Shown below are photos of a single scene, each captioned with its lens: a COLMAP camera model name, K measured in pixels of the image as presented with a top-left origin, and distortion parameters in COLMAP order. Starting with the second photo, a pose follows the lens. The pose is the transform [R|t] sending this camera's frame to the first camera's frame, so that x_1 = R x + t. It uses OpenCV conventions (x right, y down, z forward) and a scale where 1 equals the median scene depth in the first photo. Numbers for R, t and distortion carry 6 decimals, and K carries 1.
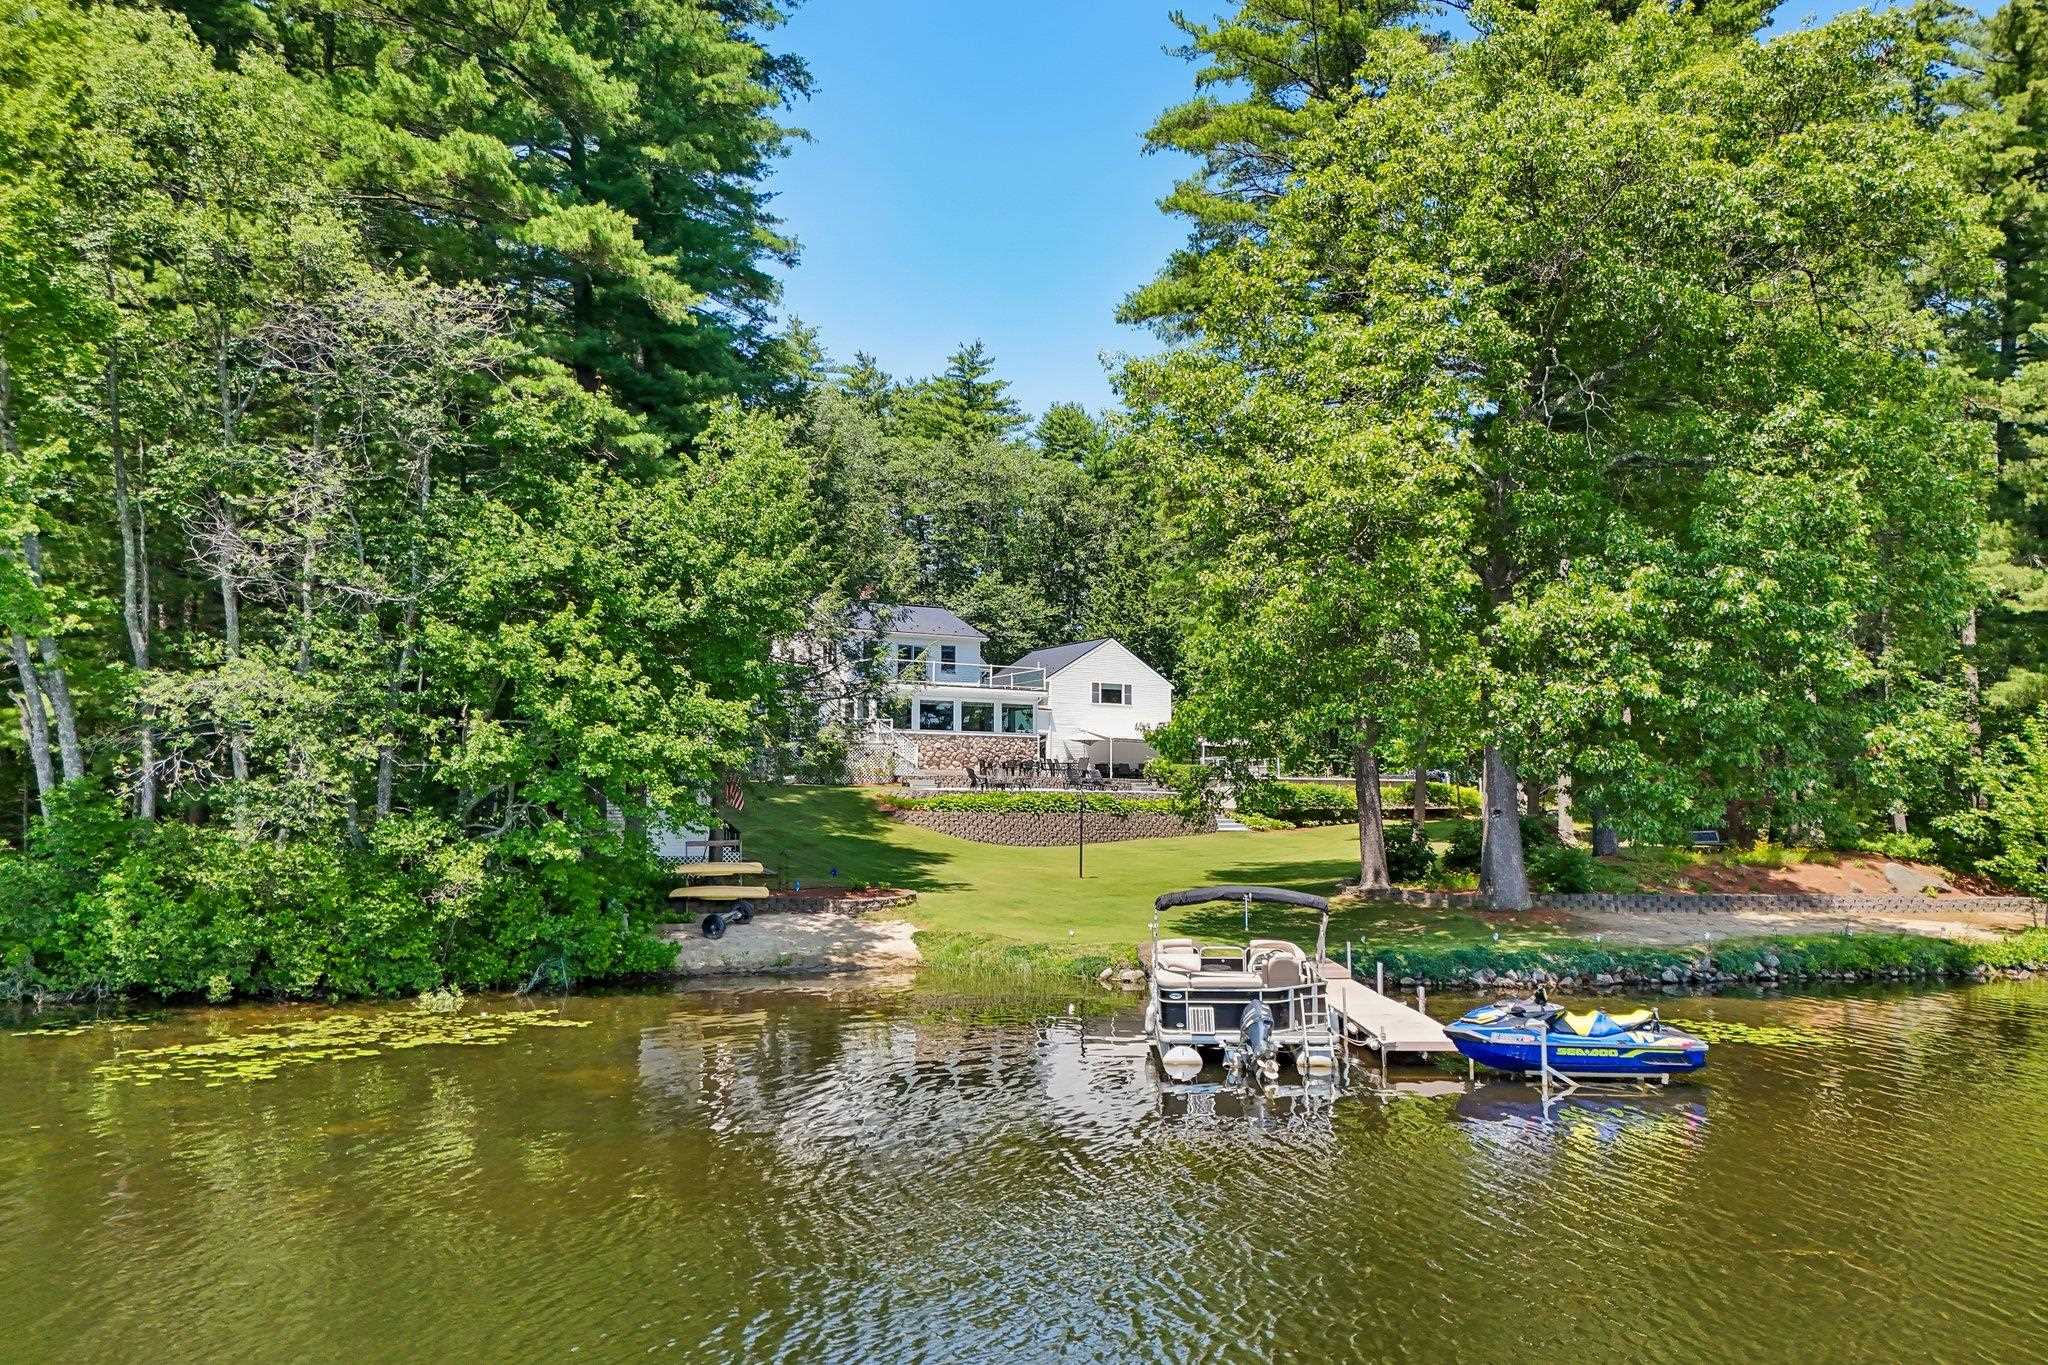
lens RADIAL K [[1498.3, 0, 1024.0], [0, 1498.3, 682.5], [0, 0, 1]] dist [0.094787, -0.110211]
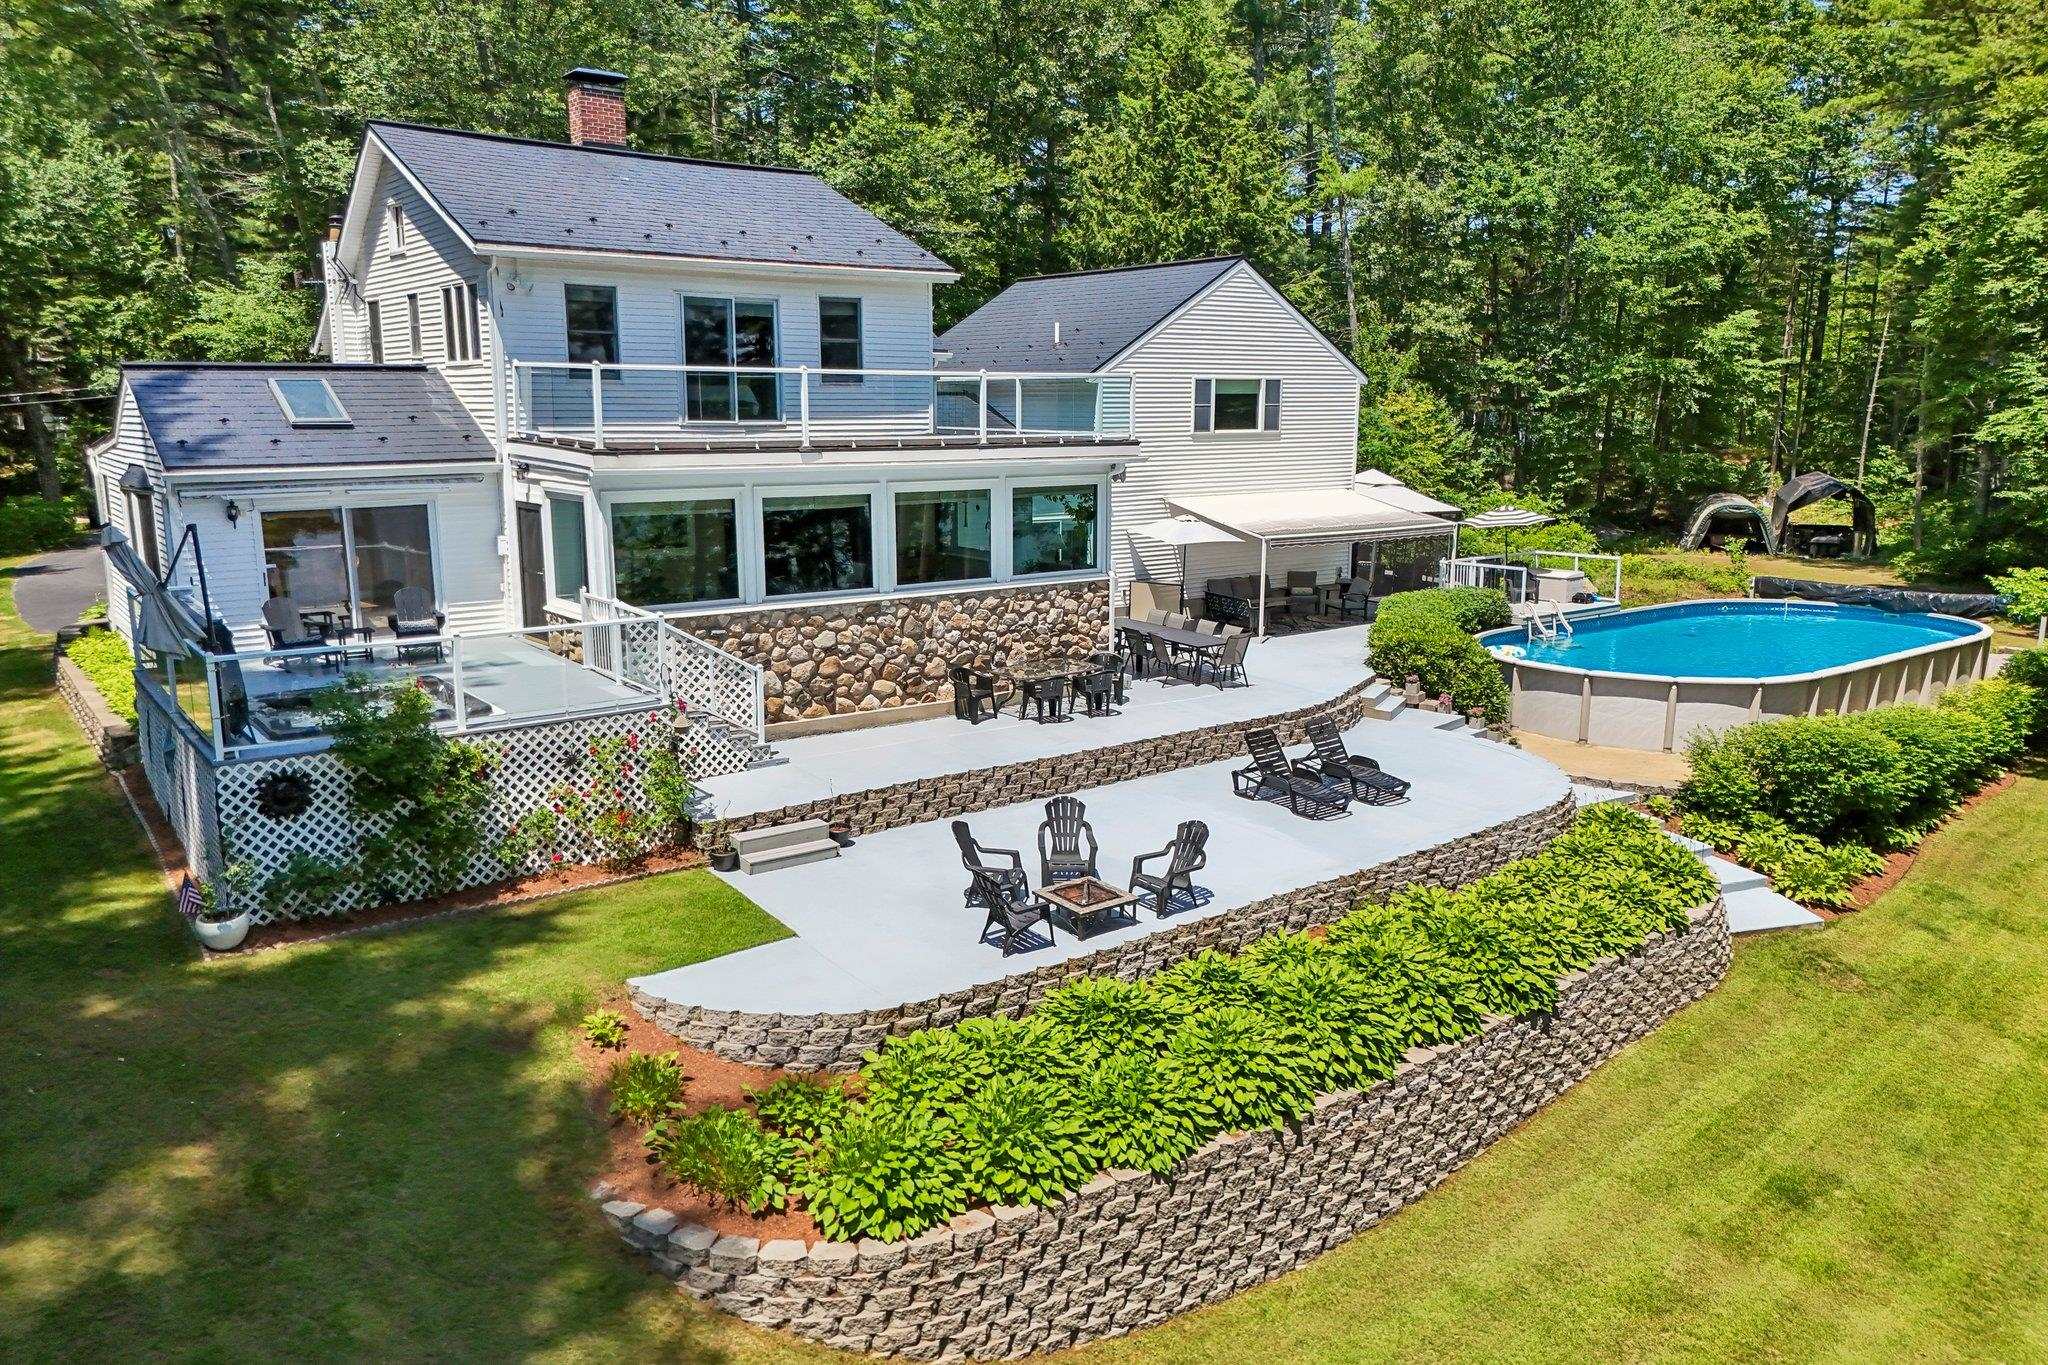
lens RADIAL K [[1503.9, 0, 1017.9], [0, 1503.9, 686.1], [0, 0, 1]] dist [0.073707, -0.083940]
pose [[0.995142, -0.017543, 0.096873, -0.091106], [-0.009945, 0.961048, 0.276201, -0.069484], [-0.097945, -0.275823, 0.956205, 1.304368]]
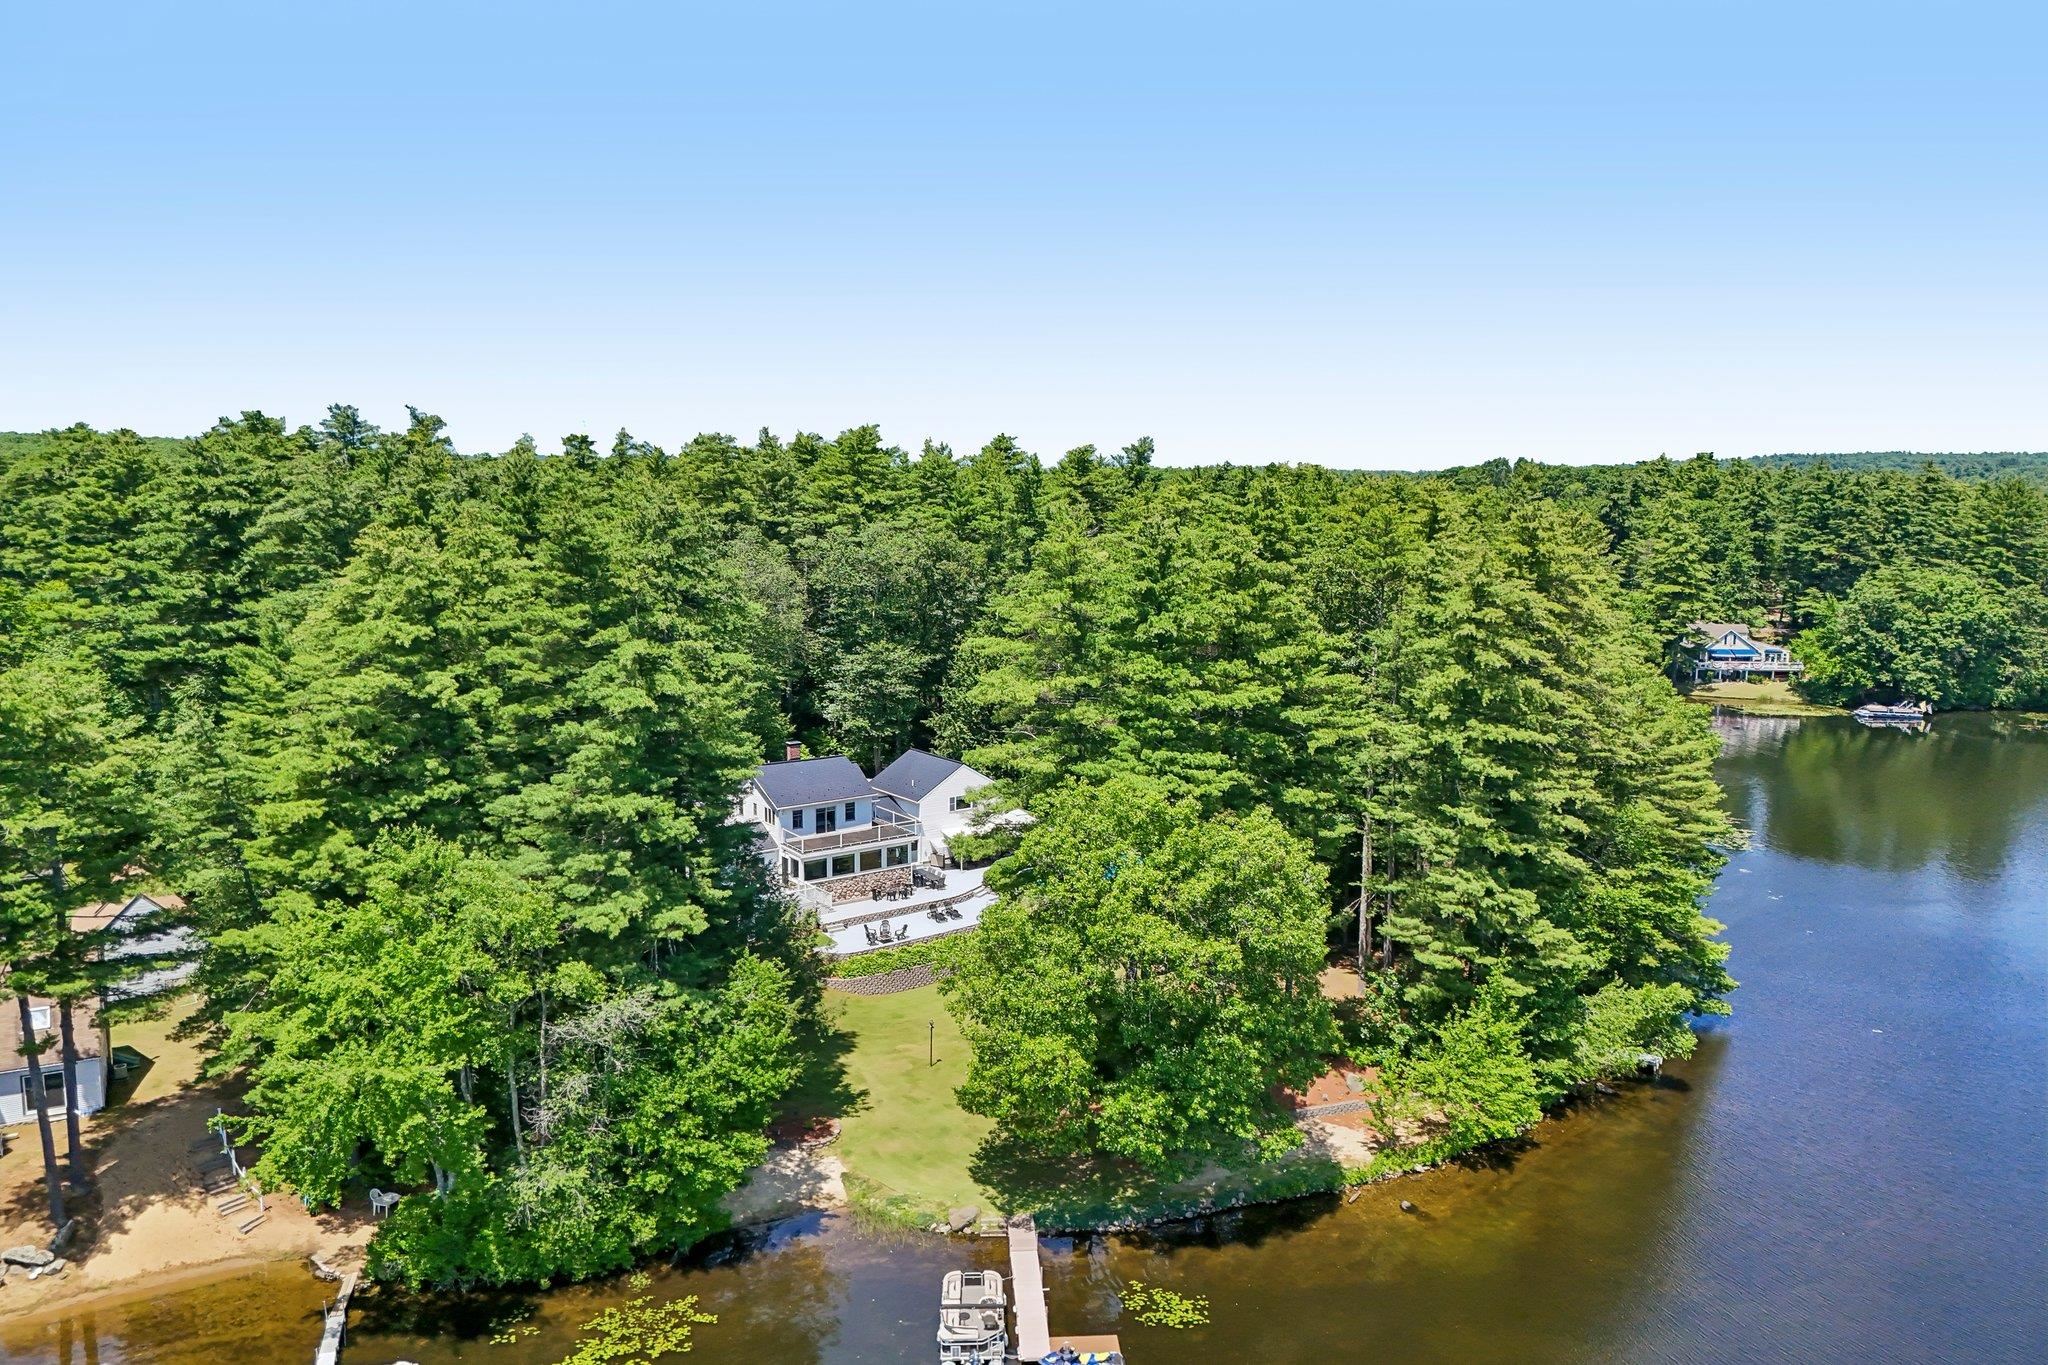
lens RADIAL K [[1503.9, 0, 1017.9], [0, 1503.9, 686.1], [0, 0, 1]] dist [0.073707, -0.083940]
pose [[0.997760, -0.009828, 0.066167, 0.035747], [-0.005520, 0.973678, 0.227862, -0.952516], [-0.066665, -0.227717, 0.971443, -0.855013]]
